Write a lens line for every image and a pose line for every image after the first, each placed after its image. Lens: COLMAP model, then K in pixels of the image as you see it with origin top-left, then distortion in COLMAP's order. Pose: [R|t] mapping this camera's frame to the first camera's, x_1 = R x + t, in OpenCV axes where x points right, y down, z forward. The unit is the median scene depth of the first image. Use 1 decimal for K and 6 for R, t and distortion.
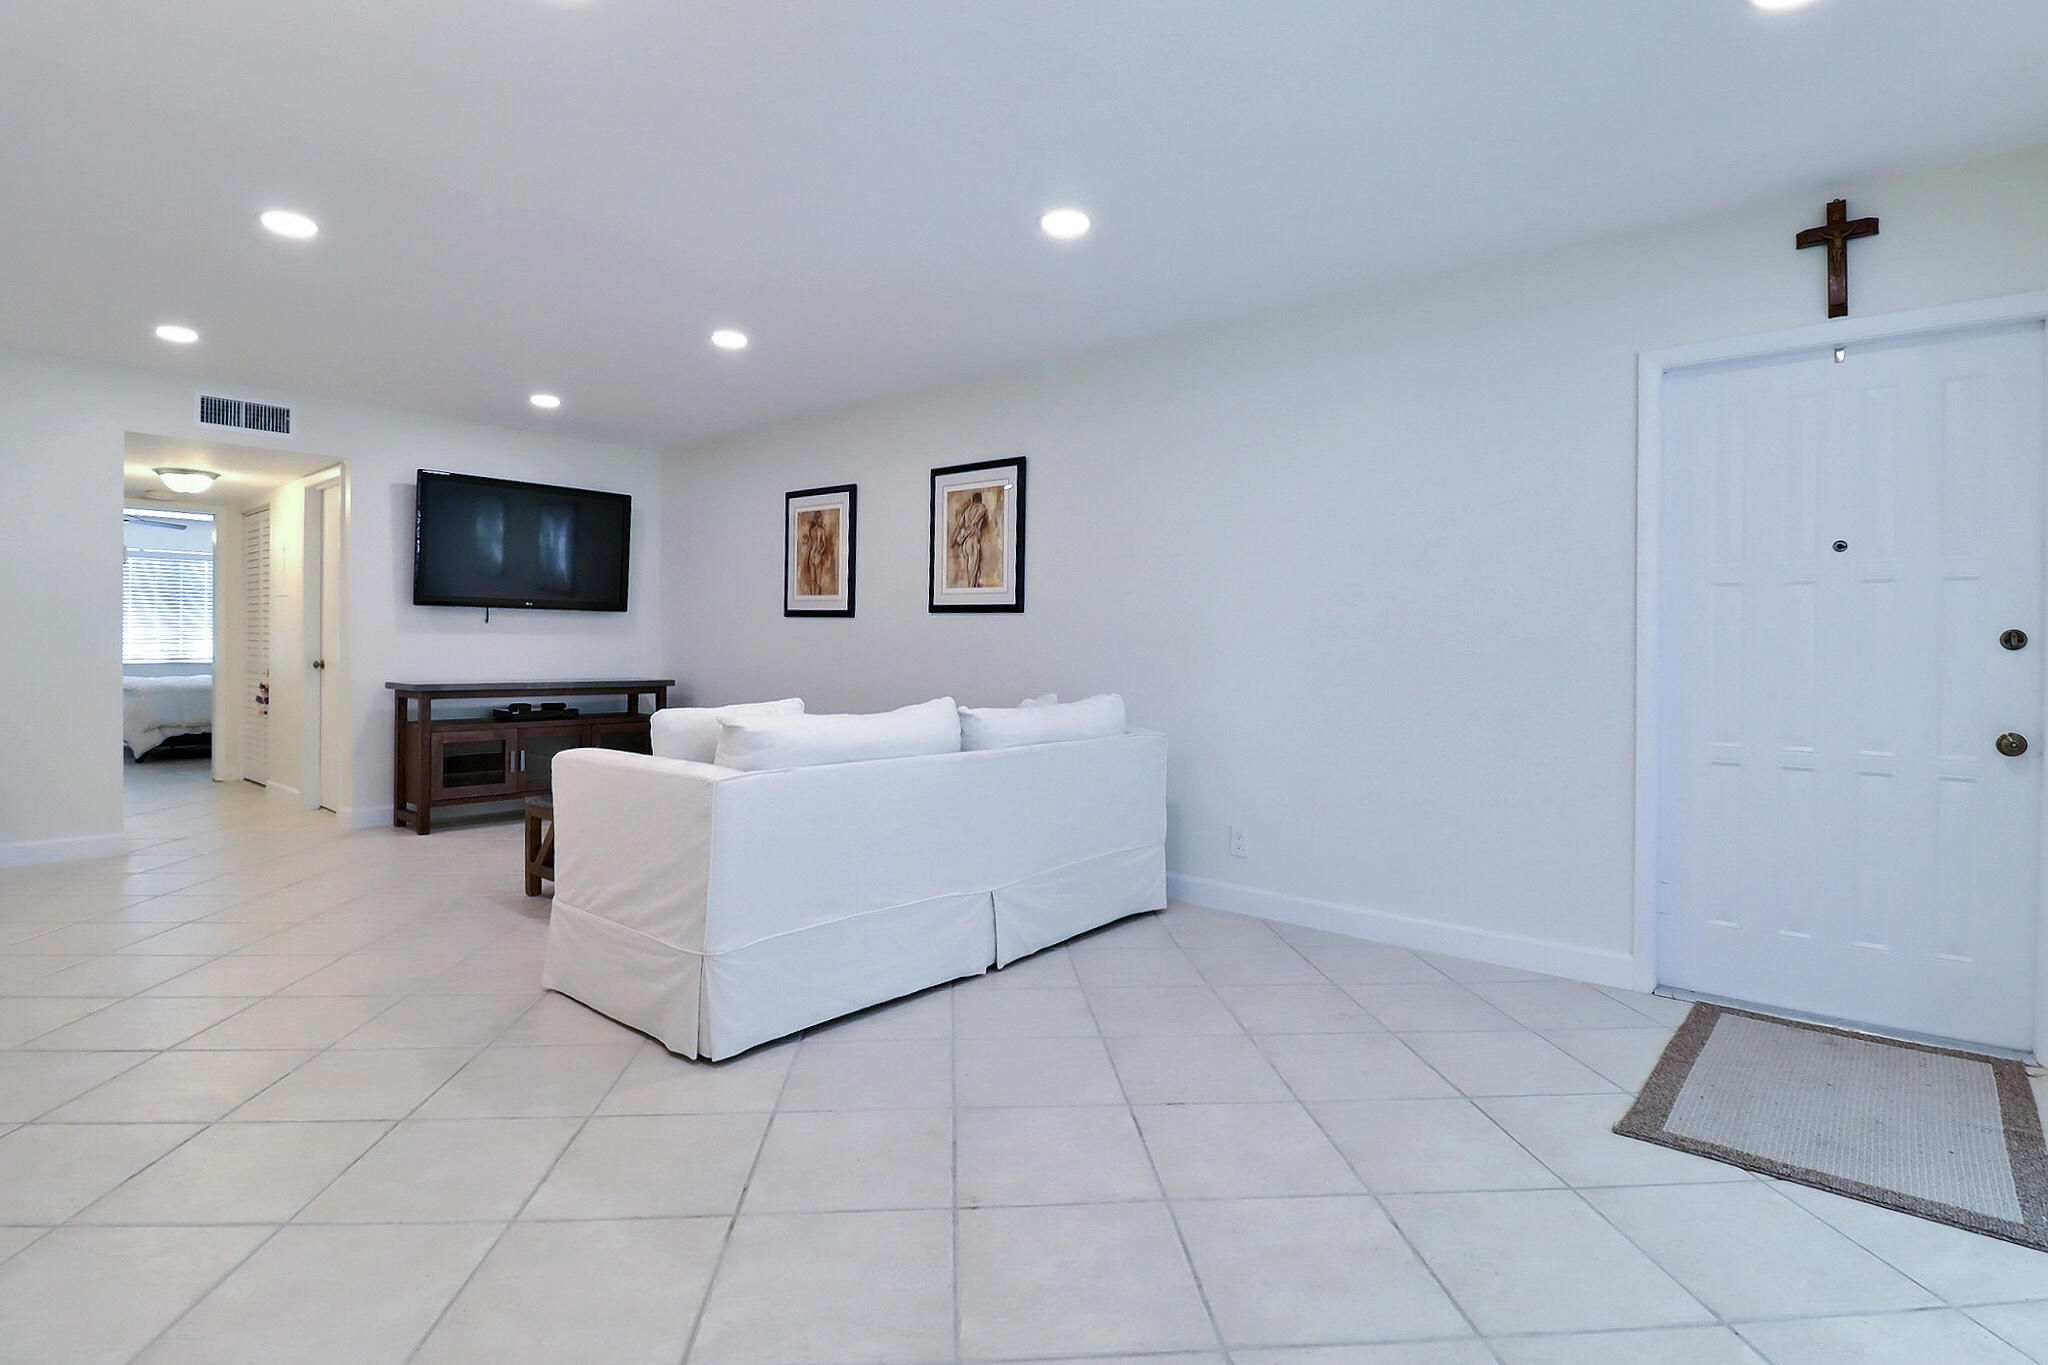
lens RADIAL K [[1022.1, 0, 1015.9], [0, 1022.1, 630.8], [0, 0, 1]] dist [0.001952, 0.000030]
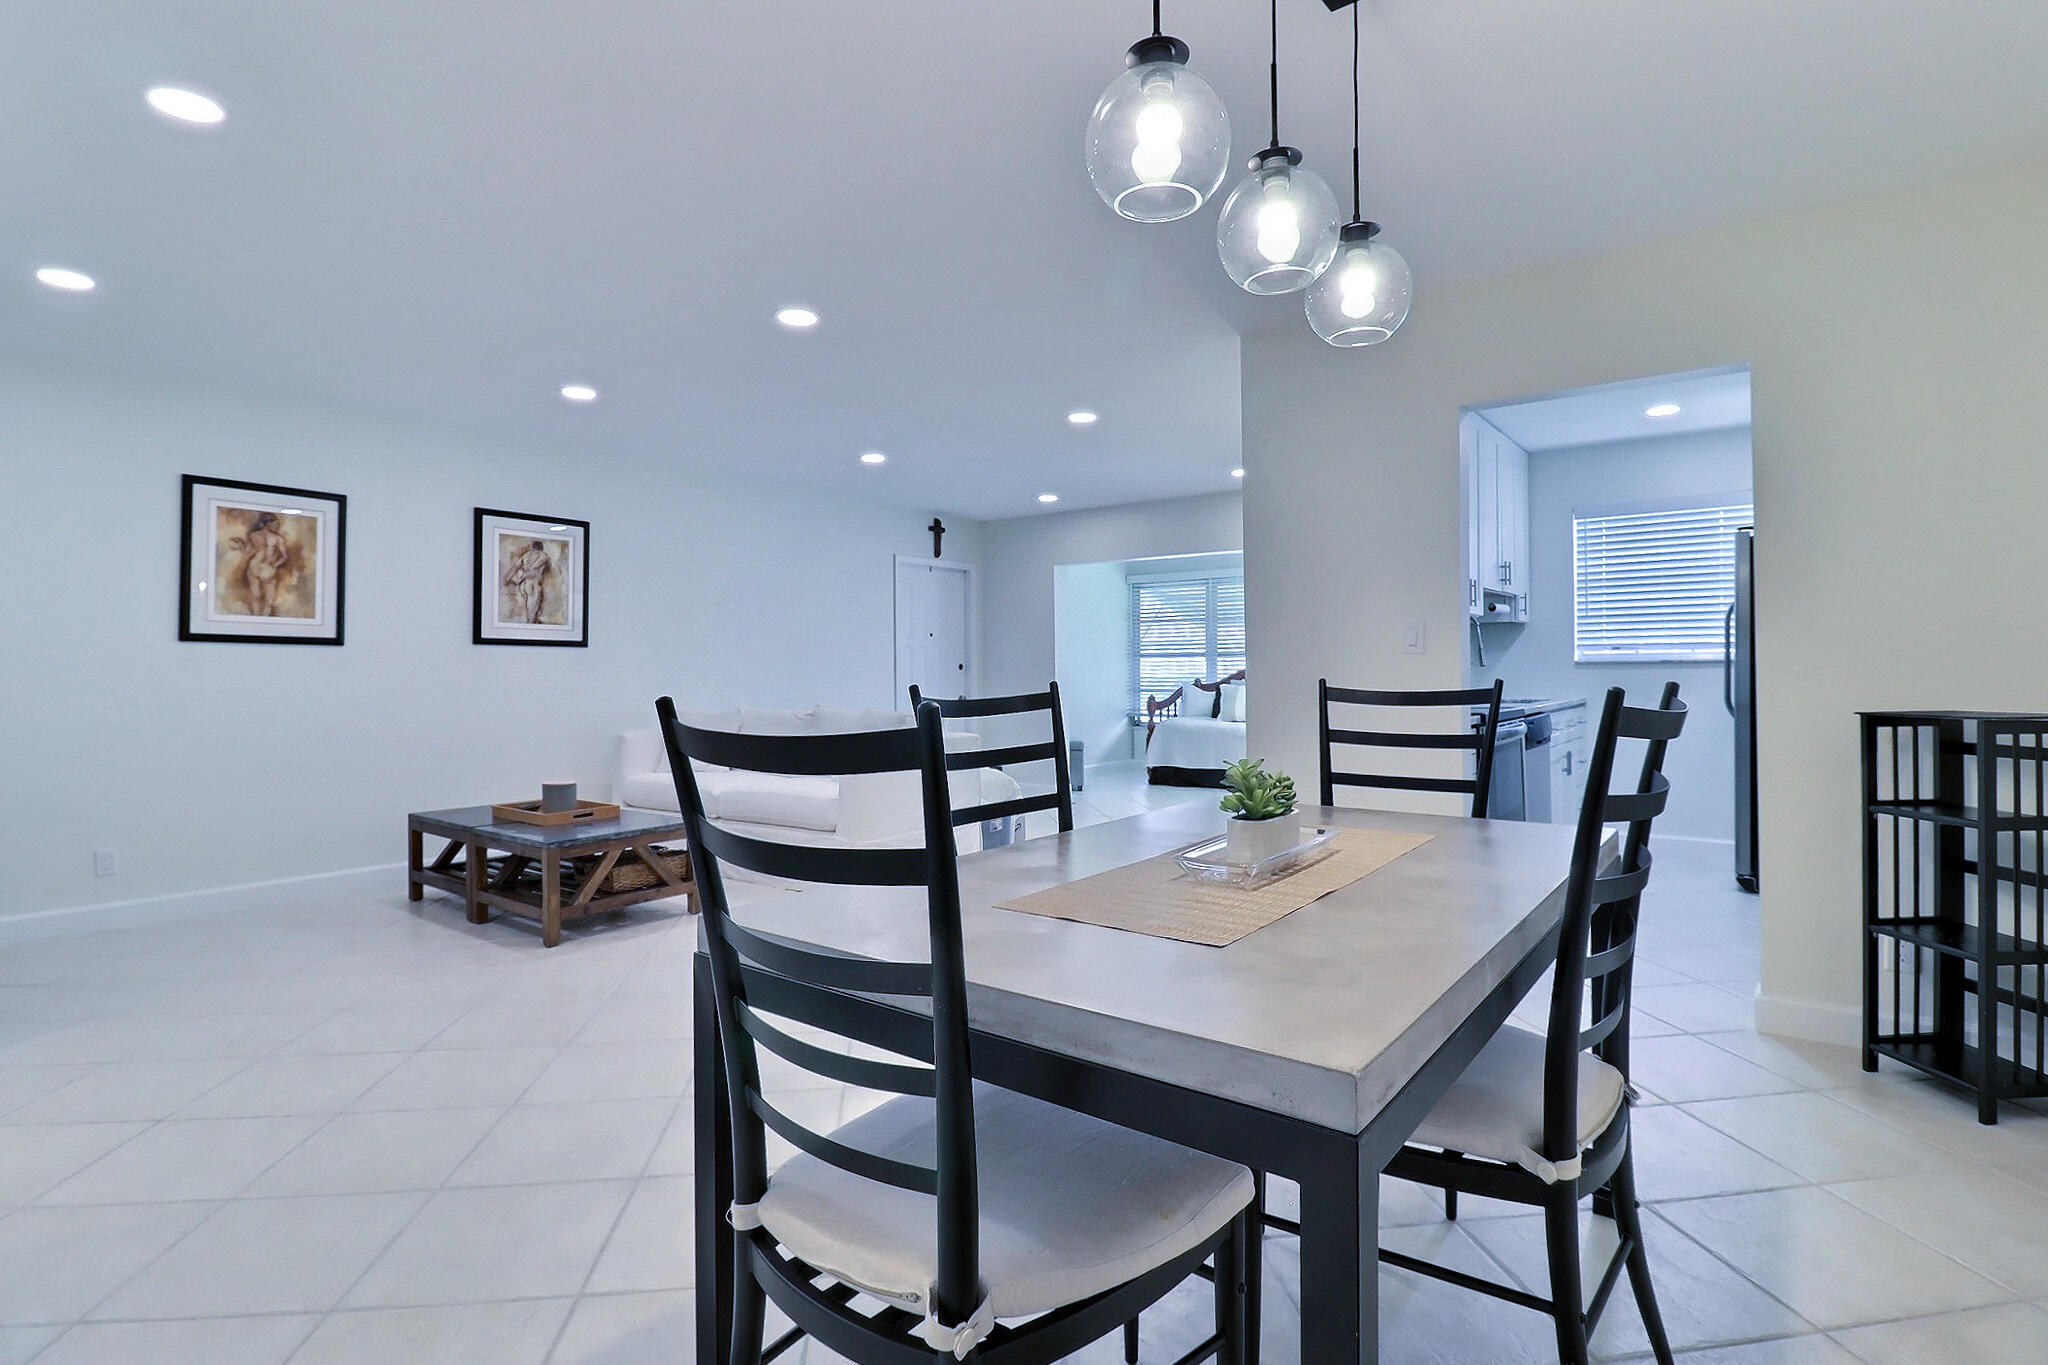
lens RADIAL K [[989.6, 0, 1027.6], [0, 989.6, 651.8], [0, 0, 1]] dist [-0.000019, -0.000371]
pose [[-0.059928, 0.018134, 0.998038, -1.162429], [0.002158, 0.999835, -0.018037, 0.009773], [-0.998200, 0.001073, -0.059957, 0.513854]]
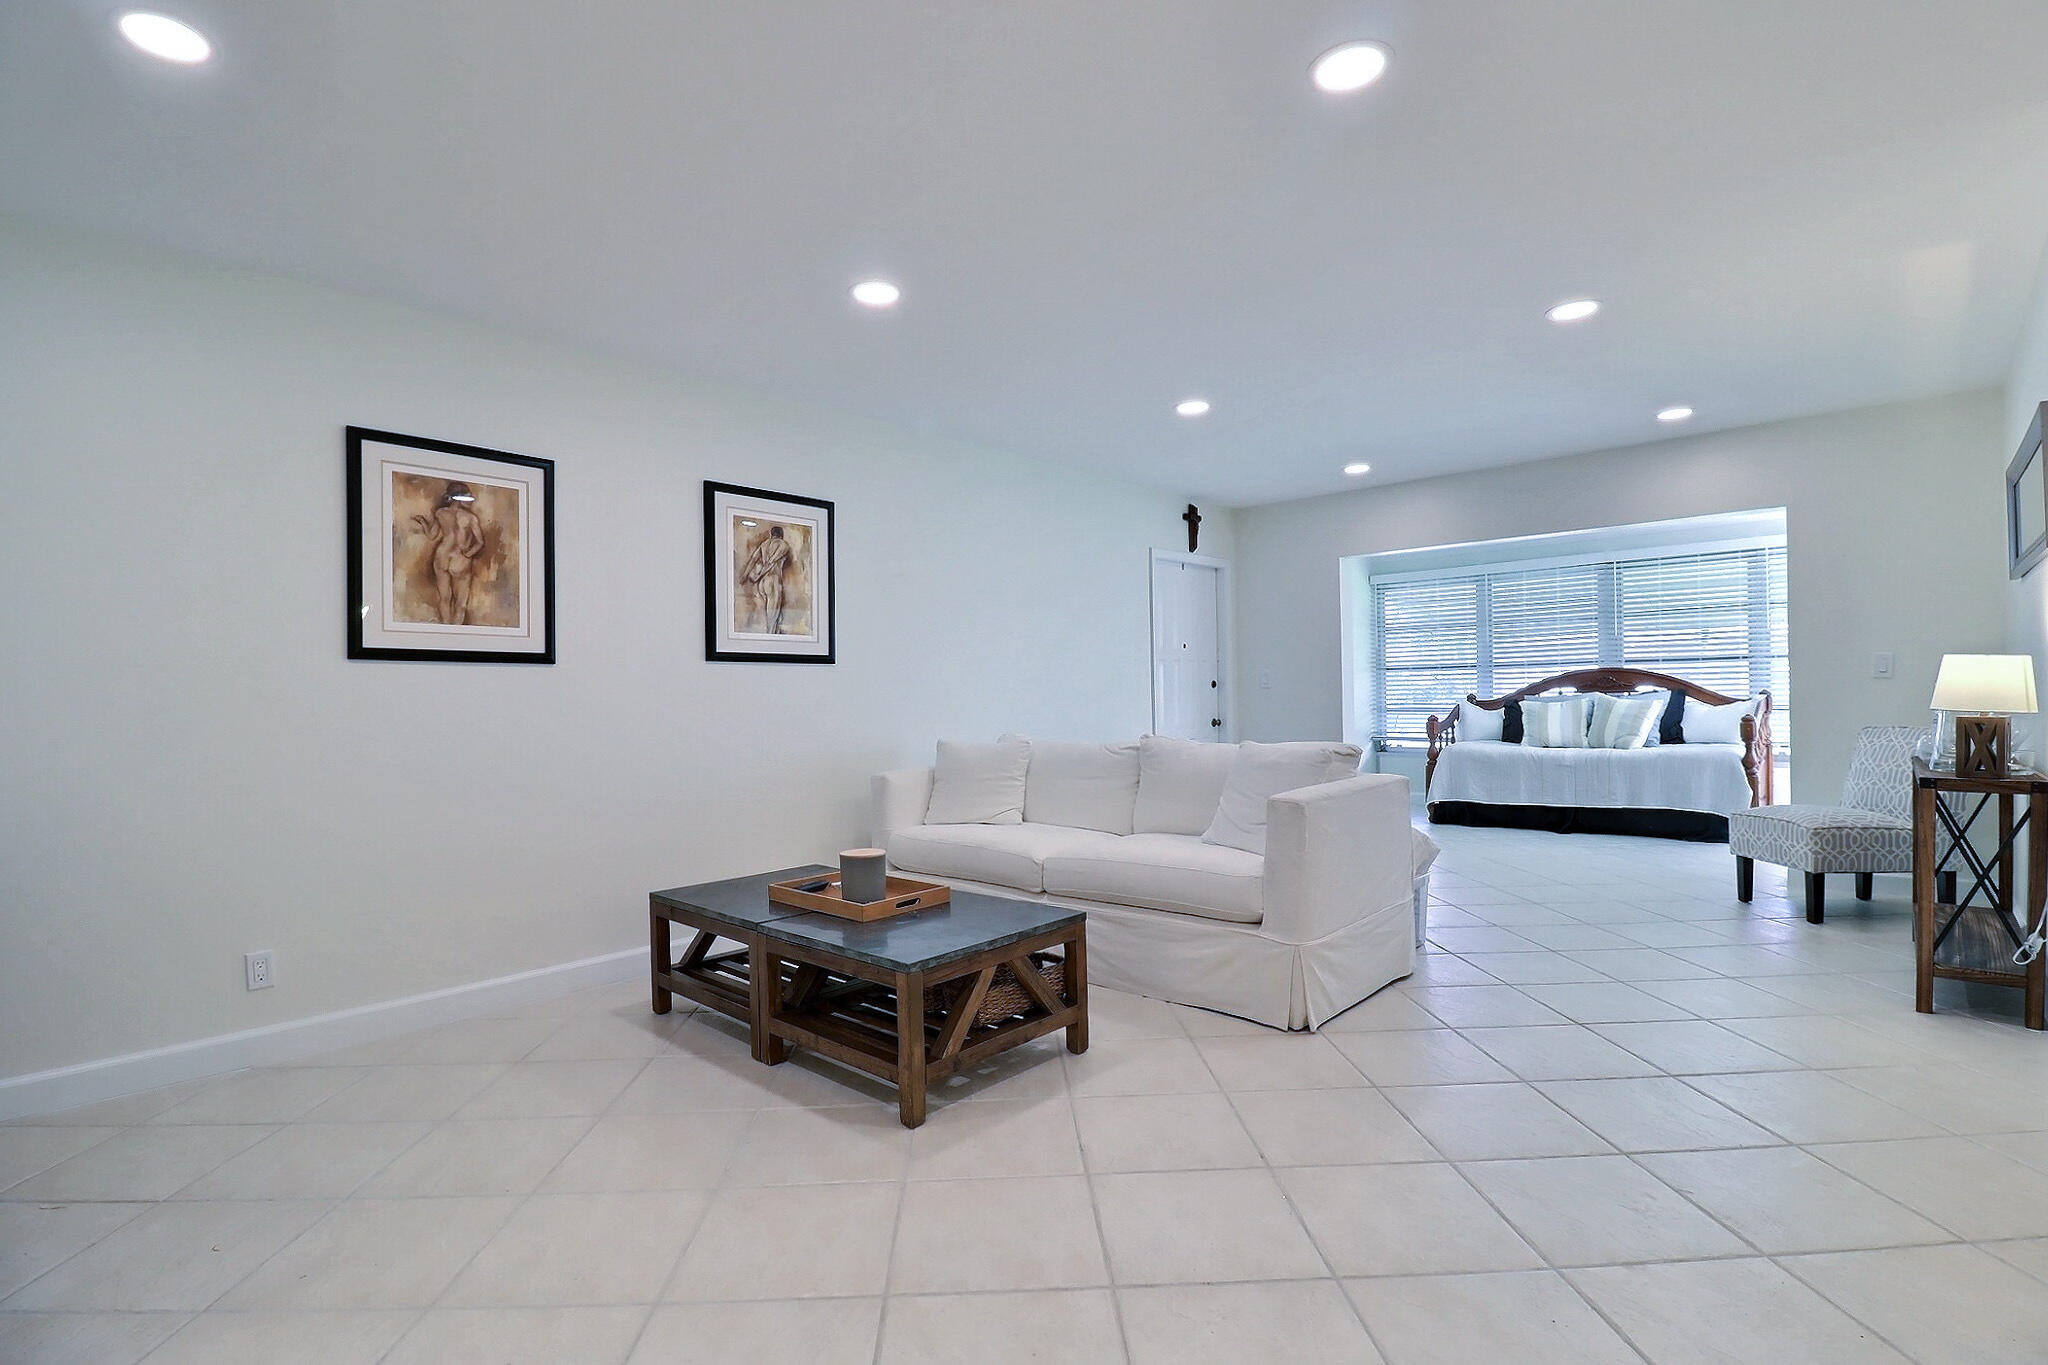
lens RADIAL K [[974.1, 0, 1024.0], [0, 974.1, 682.5], [0, 0, 1]] dist [0.010987, 0.000298]
pose [[0.024816, 0.008052, 0.999660, -0.861715], [0.015737, 0.999841, -0.008444, 0.009607], [-0.999568, 0.015941, 0.024686, 0.761138]]
